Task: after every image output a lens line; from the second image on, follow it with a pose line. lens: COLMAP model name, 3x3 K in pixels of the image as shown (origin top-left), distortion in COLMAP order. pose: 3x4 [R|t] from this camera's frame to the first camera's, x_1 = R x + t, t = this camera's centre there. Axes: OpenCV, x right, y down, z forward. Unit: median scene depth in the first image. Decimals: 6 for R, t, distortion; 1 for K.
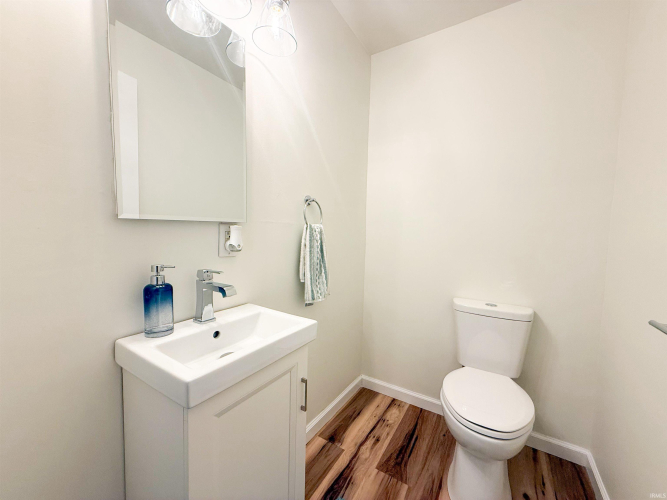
lens RADIAL K [[264.1, 0, 334.0], [0, 264.1, 251.1], [0, 0, 1]] dist [0.000003, 0.000198]
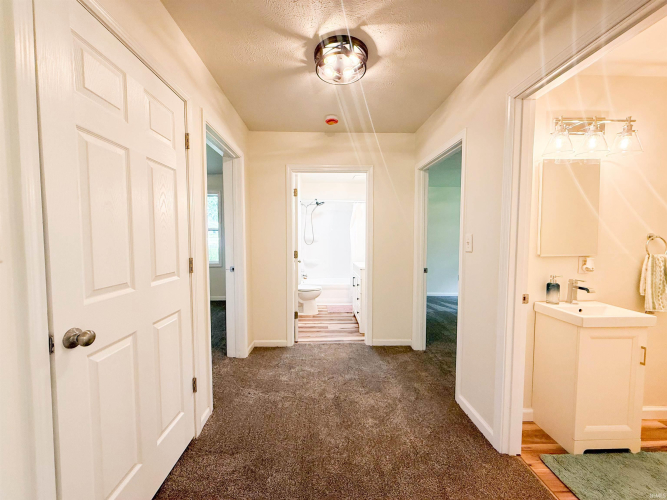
lens RADIAL K [[264.1, 0, 333.2], [0, 264.1, 251.3], [0, 0, 1]] dist [0.000003, 0.000198]
pose [[0.560785, 0.018367, -0.827758, 0.148893], [-0.046159, 0.998893, -0.009107, -0.036767], [0.826674, 0.043316, 0.561012, -1.483826]]
